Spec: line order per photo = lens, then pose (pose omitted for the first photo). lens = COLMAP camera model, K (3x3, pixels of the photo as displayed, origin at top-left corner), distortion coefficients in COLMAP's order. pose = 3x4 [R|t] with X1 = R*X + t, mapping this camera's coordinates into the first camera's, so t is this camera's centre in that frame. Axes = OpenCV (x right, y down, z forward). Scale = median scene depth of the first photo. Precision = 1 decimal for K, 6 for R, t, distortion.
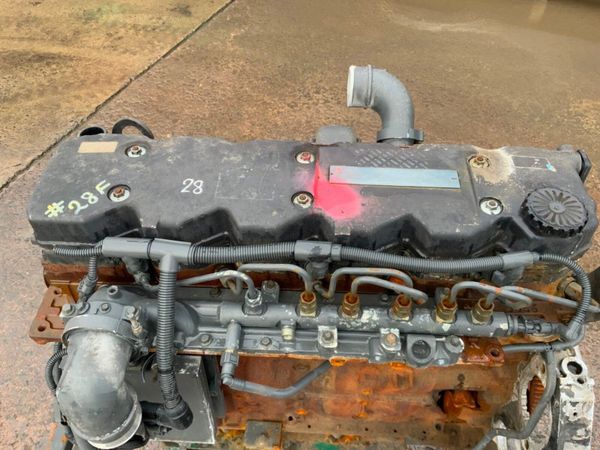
lens RADIAL K [[497.5, 0, 305.2], [0, 497.5, 225.2], [0, 0, 1]] dist [0.079194, -0.118237]
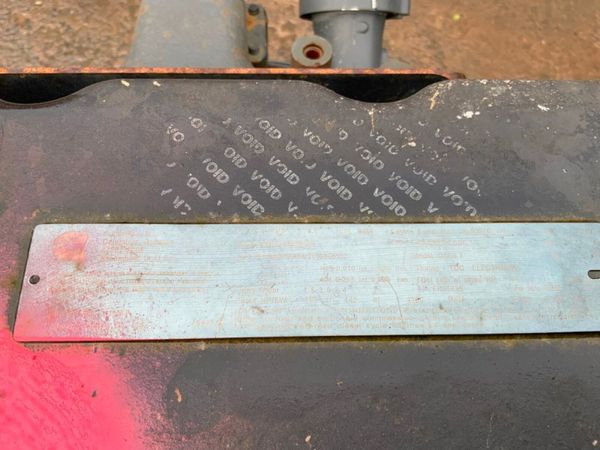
lens RADIAL K [[497.5, 0, 300.5], [0, 497.5, 225.7], [0, 0, 1]] dist [0.079194, -0.118237]
pose [[0.995176, -0.056296, 0.080351, 0.142244], [0.030317, 0.955365, 0.293870, -0.175950], [-0.093308, -0.290016, 0.952462, 0.776189]]
